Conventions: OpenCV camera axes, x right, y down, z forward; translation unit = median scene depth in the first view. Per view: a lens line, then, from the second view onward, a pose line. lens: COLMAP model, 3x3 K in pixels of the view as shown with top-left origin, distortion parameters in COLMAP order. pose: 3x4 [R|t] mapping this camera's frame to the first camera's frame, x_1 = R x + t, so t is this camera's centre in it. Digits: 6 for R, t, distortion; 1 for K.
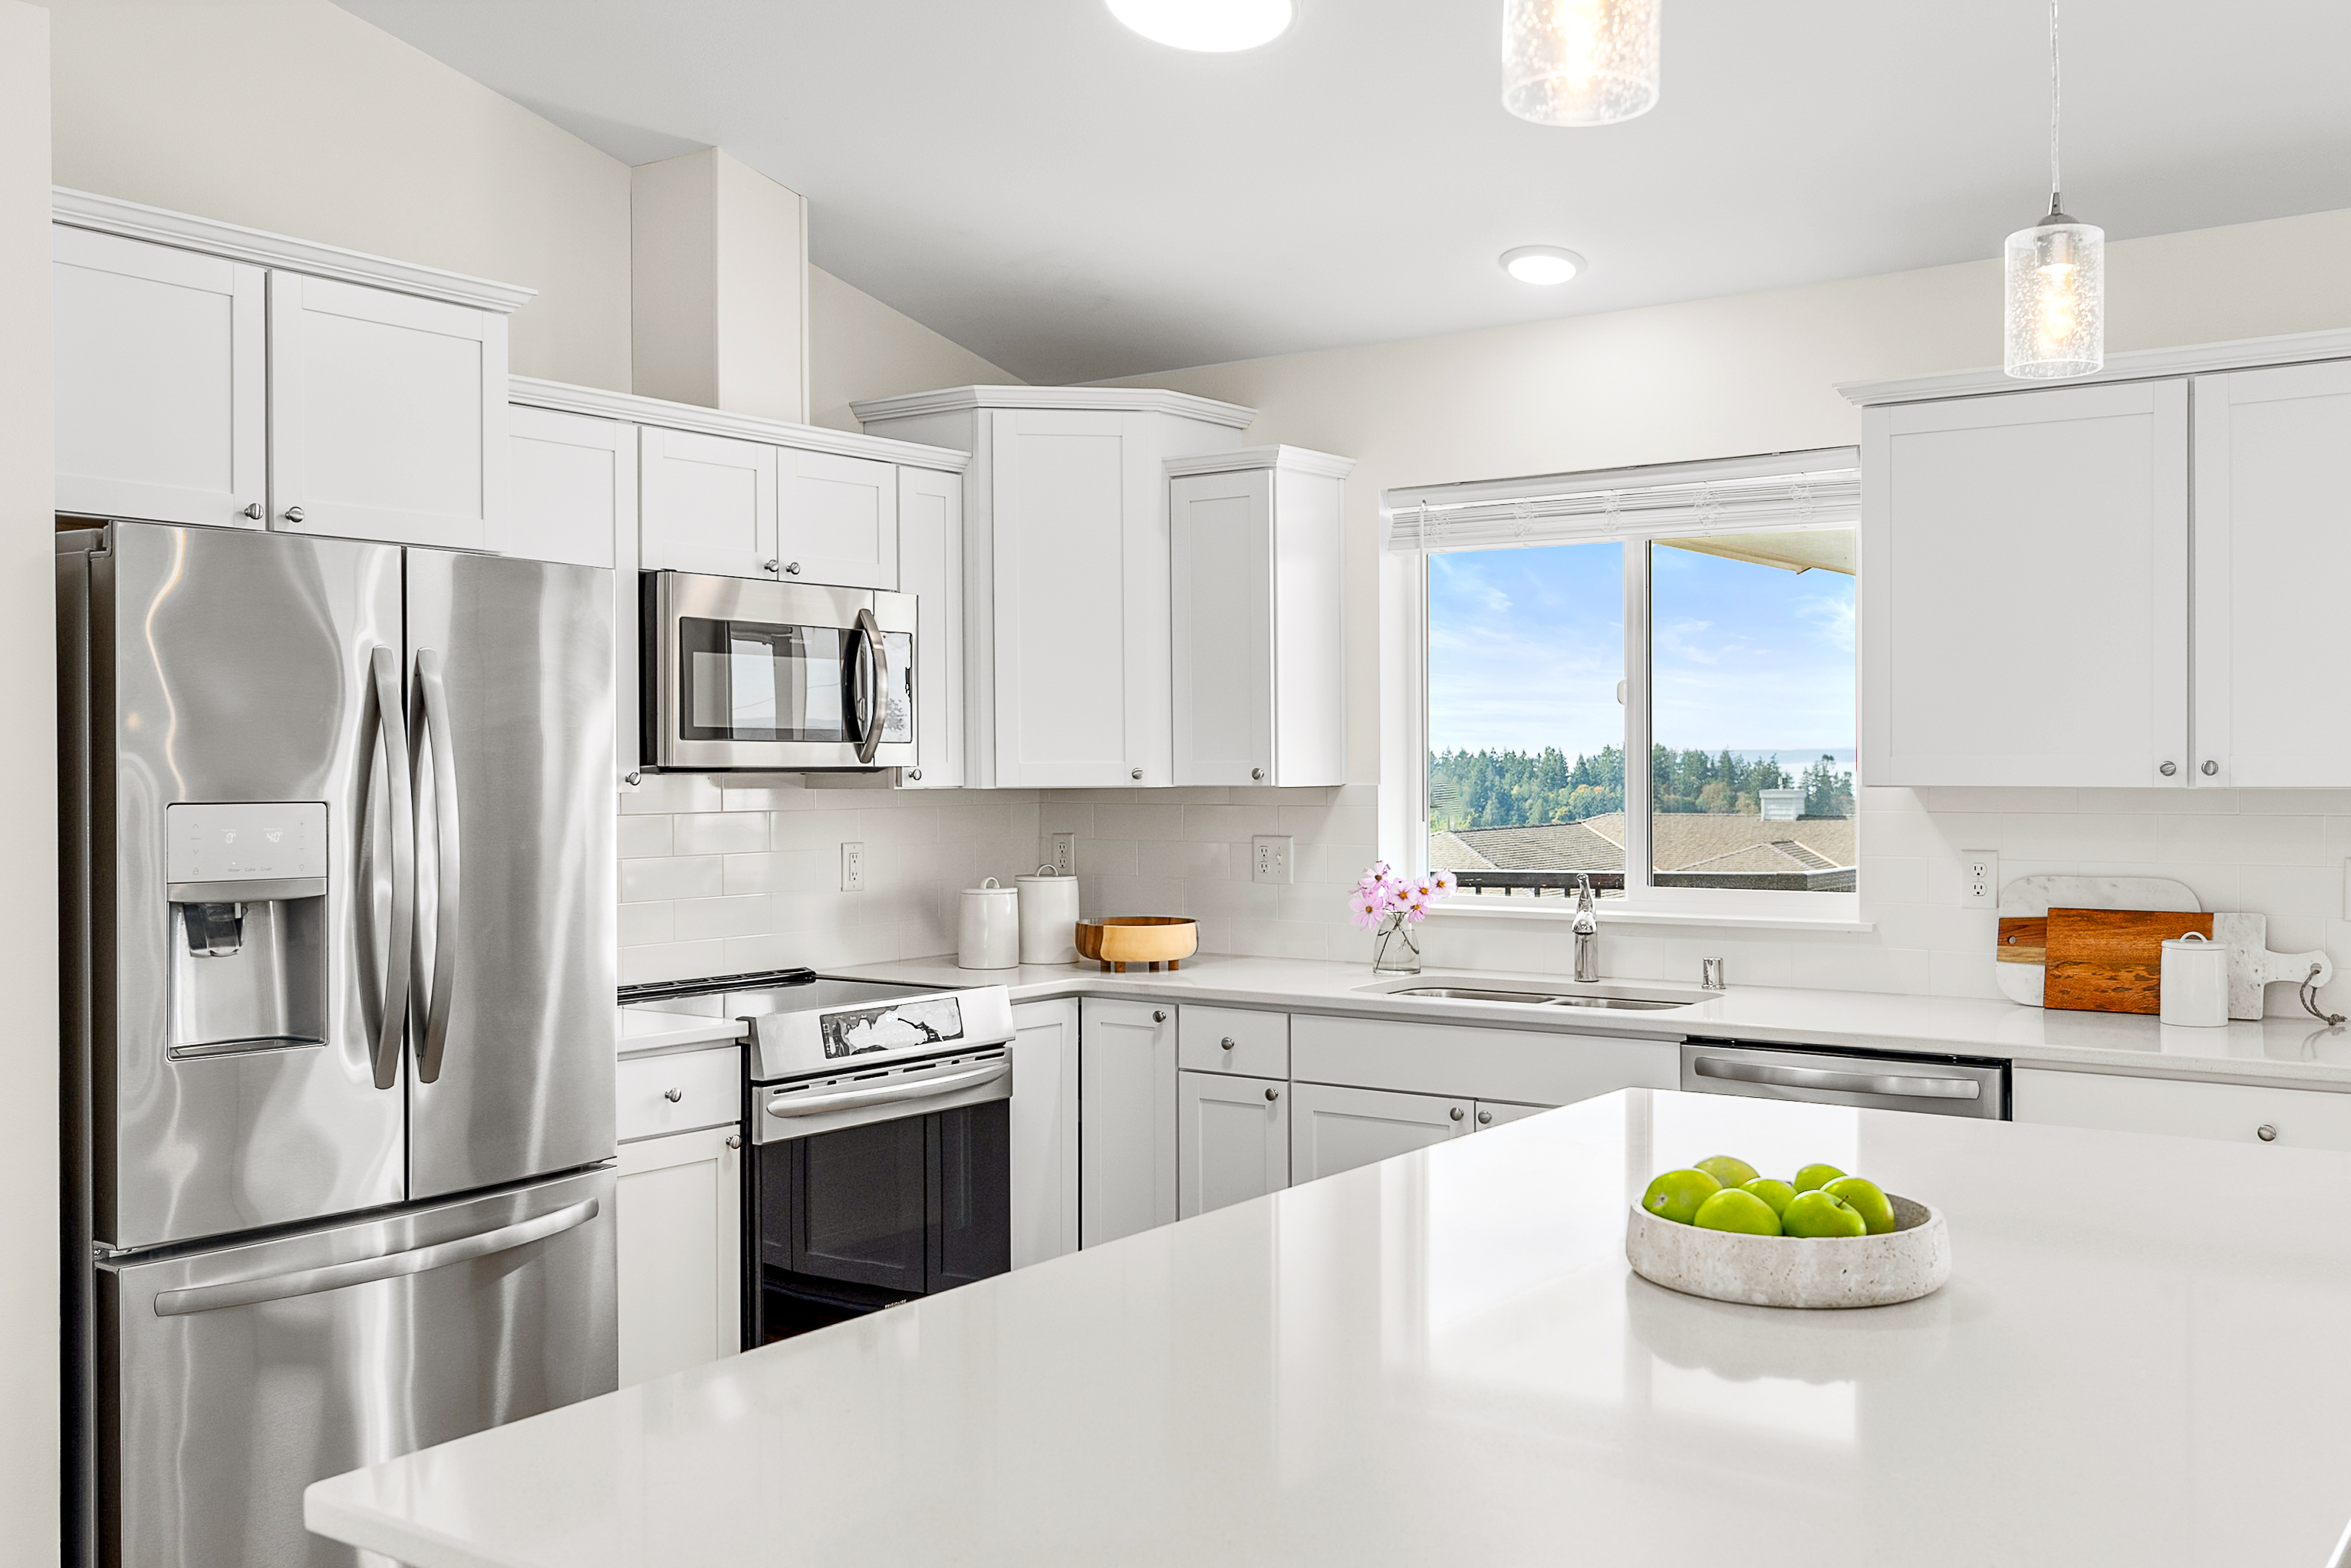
lens RADIAL K [[2201.3, 0, 1168.2], [0, 2201.3, 789.2], [0, 0, 1]] dist [-0.017302, 0.000000]
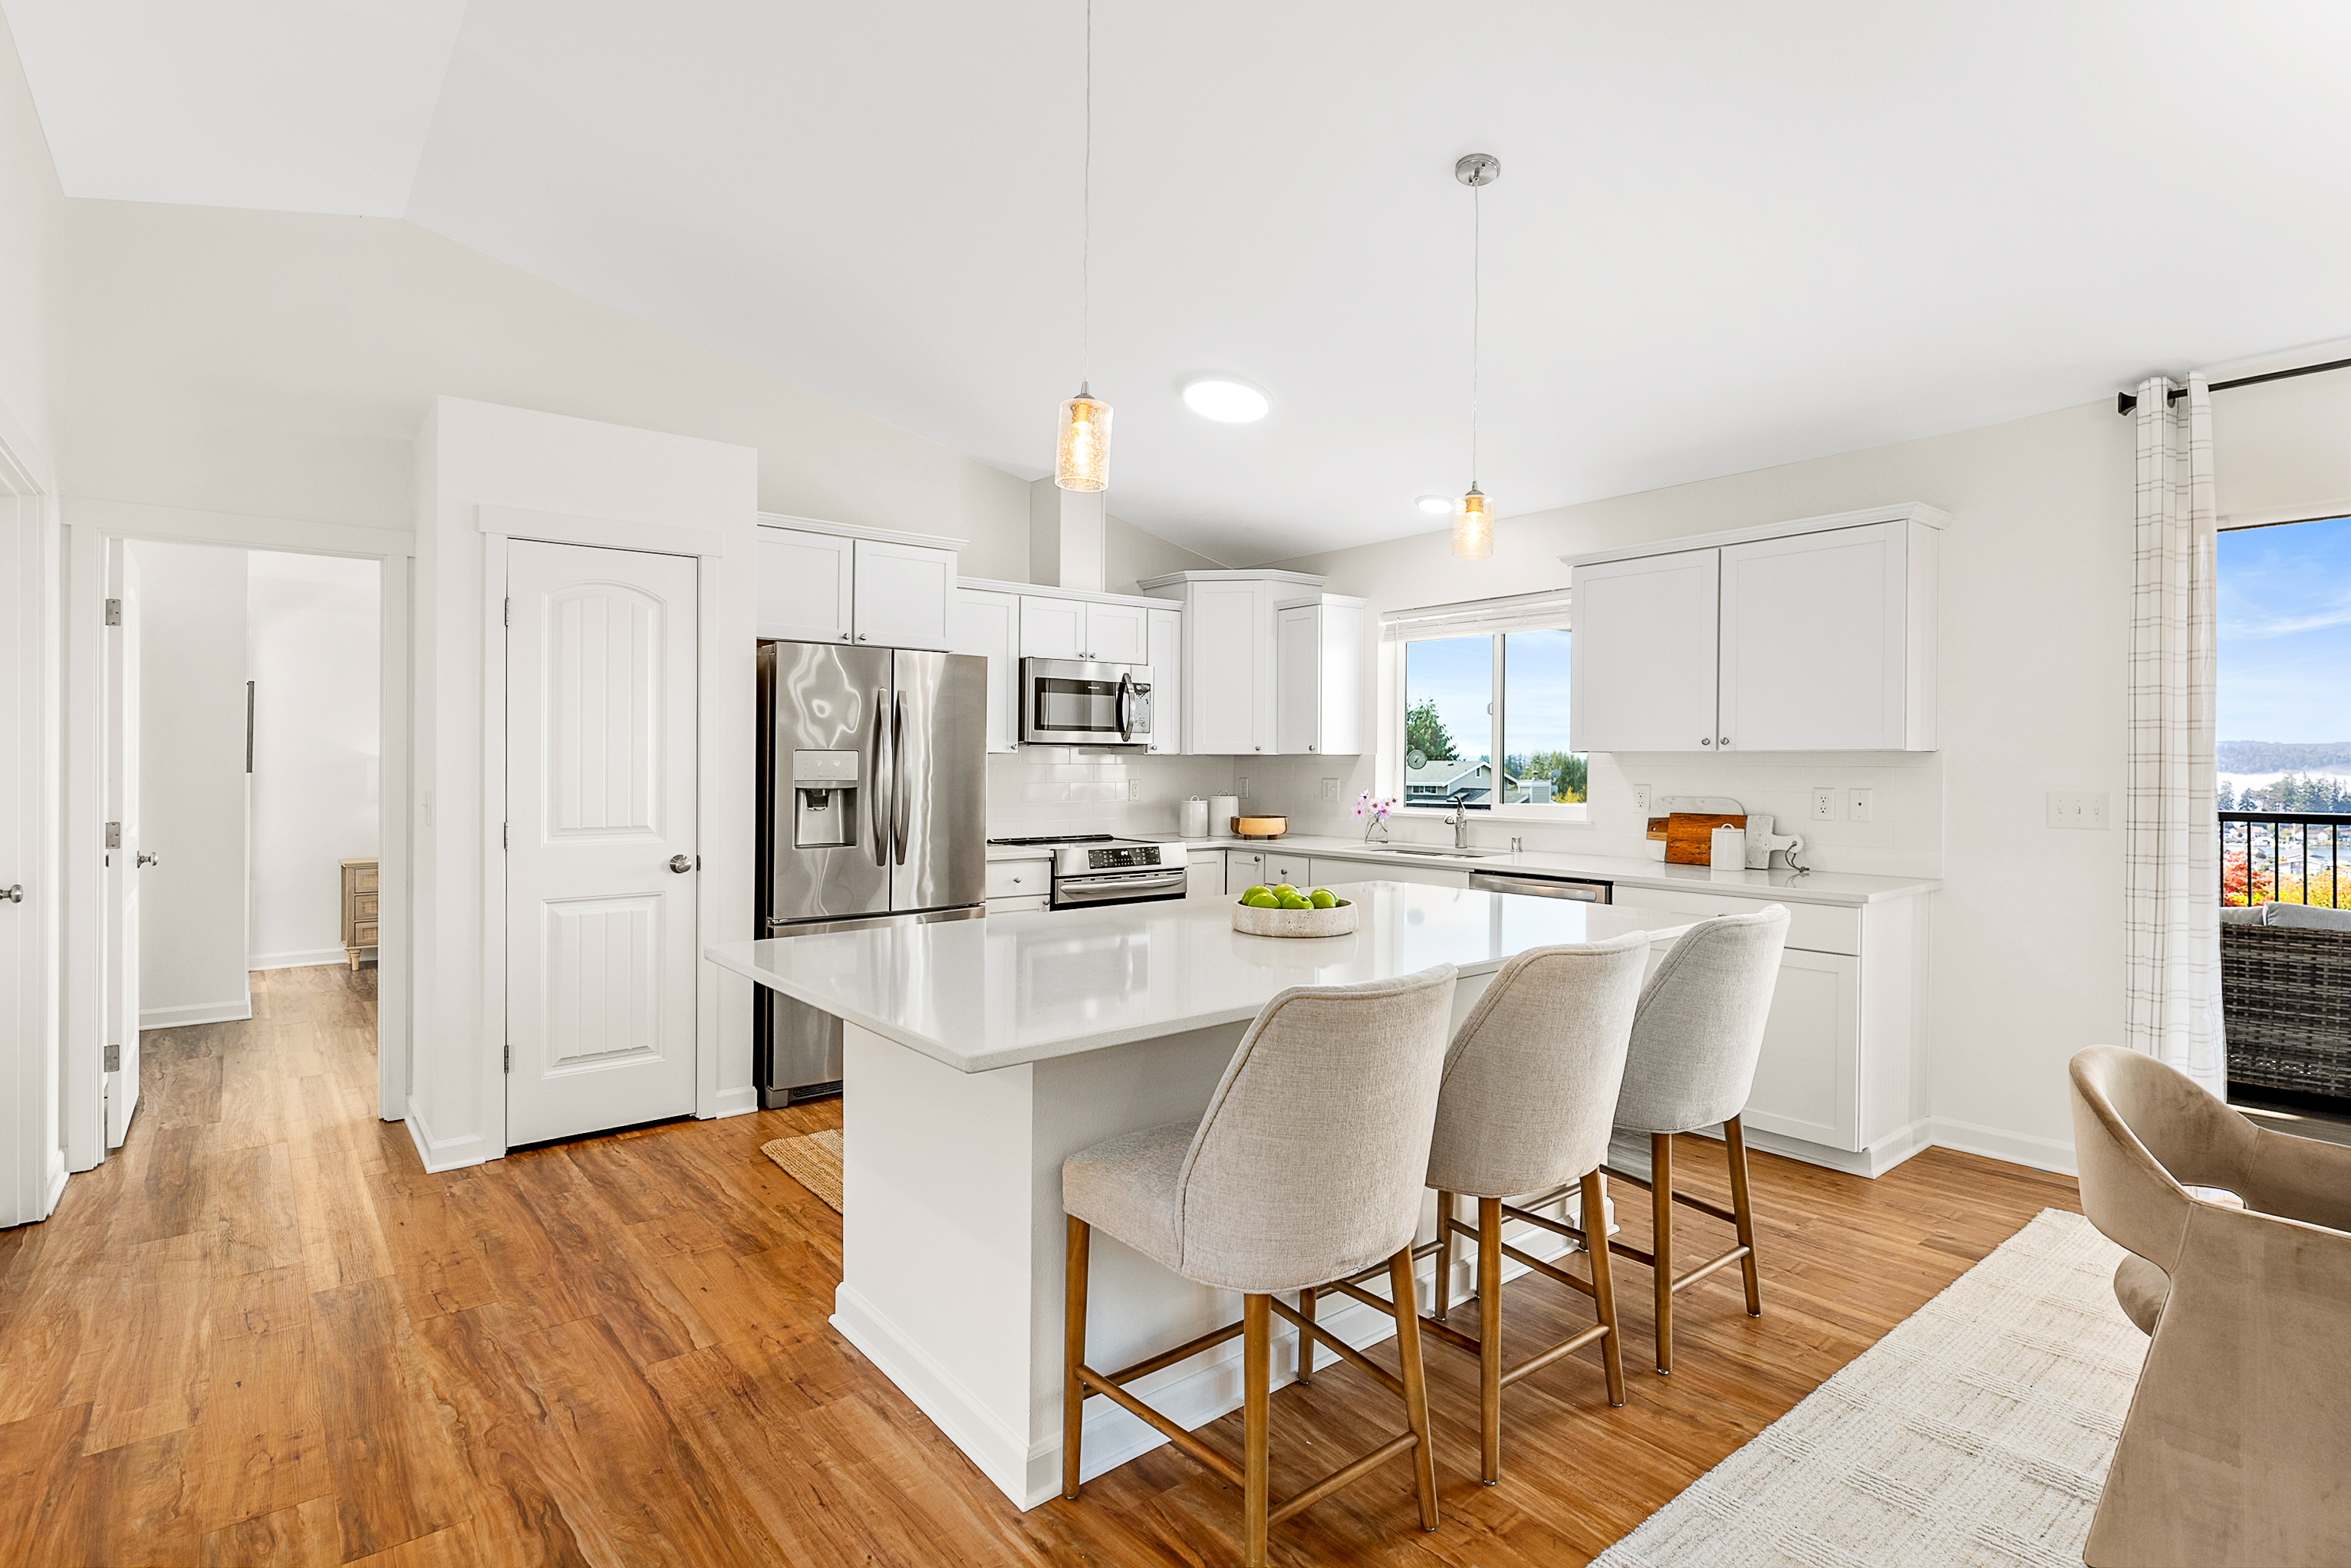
lens RADIAL K [[1163.8, 0, 1160.6], [0, 1163.8, 771.1], [0, 0, 1]] dist [-0.001070, -0.000188]
pose [[0.964312, 0.008128, -0.264644, 0.229166], [-0.008902, 0.999959, -0.001726, 0.021477], [0.264619, 0.004020, 0.964345, -0.147846]]
